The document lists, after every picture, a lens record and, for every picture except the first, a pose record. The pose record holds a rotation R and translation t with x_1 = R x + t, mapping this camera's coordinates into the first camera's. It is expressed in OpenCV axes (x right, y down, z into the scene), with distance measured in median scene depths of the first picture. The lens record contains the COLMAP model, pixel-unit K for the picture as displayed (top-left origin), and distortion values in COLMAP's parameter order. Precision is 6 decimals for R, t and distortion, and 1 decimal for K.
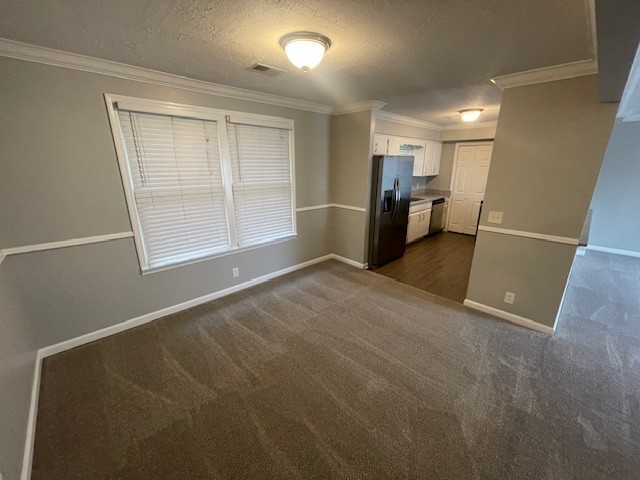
lens RADIAL K [[260.5, 0, 318.6], [0, 260.5, 239.8], [0, 0, 1]] dist [-0.002016, -0.000483]
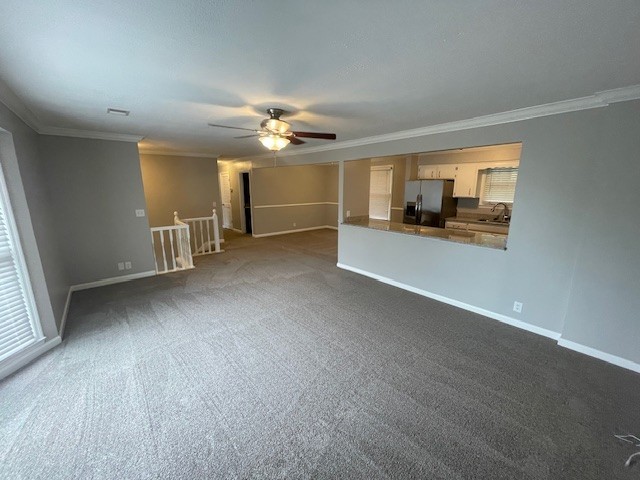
lens RADIAL K [[260.5, 0, 319.0], [0, 260.5, 239.2], [0, 0, 1]] dist [-0.002016, -0.000483]
pose [[-0.056152, 0.203975, -0.977364, 1.364361], [-0.278527, 0.936847, 0.211521, -0.110803], [0.958785, 0.284100, 0.004207, 0.369679]]
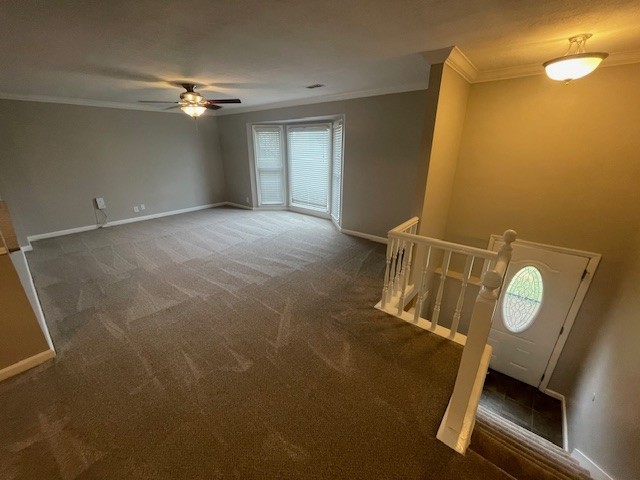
lens RADIAL K [[260.5, 0, 317.0], [0, 260.5, 239.1], [0, 0, 1]] dist [-0.002016, -0.000483]
pose [[-0.102238, -0.338583, 0.935366, 0.075006], [0.281501, 0.892011, 0.353658, -0.012478], [-0.954099, 0.299464, 0.004114, 0.037962]]
